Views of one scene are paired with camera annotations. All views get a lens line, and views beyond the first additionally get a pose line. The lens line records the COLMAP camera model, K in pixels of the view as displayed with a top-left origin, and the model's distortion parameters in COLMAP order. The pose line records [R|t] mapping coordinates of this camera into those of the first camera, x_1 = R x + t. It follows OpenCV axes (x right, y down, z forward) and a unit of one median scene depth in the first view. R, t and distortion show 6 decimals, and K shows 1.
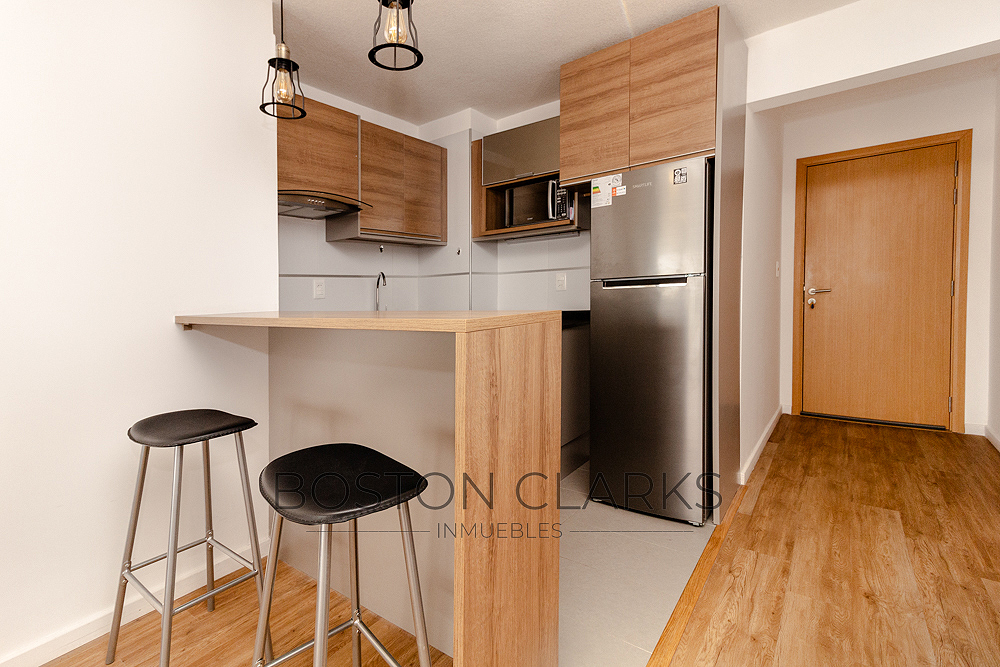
lens RADIAL K [[506.8, 0, 499.9], [0, 506.8, 287.7], [0, 0, 1]] dist [-0.000870, -0.000084]
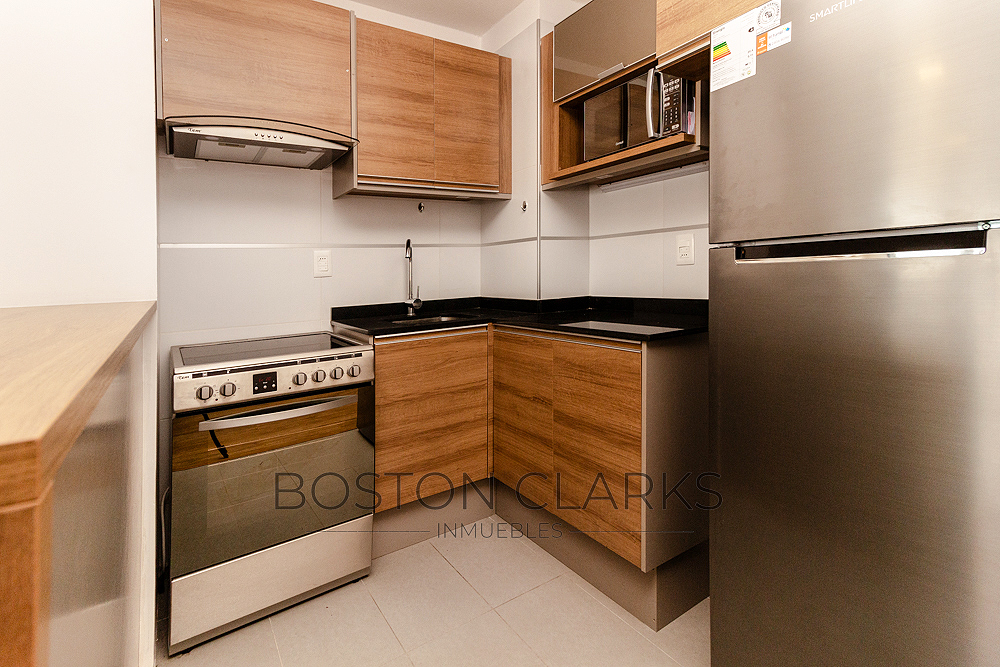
lens RADIAL K [[478.5, 0, 500.7], [0, 478.5, 263.7], [0, 0, 1]] dist [0.000519, 0.000017]
pose [[0.928502, -0.002436, -0.371319, 0.141538], [0.007709, 0.999889, 0.012716, -0.004160], [0.371247, -0.014670, 0.928418, 0.441624]]
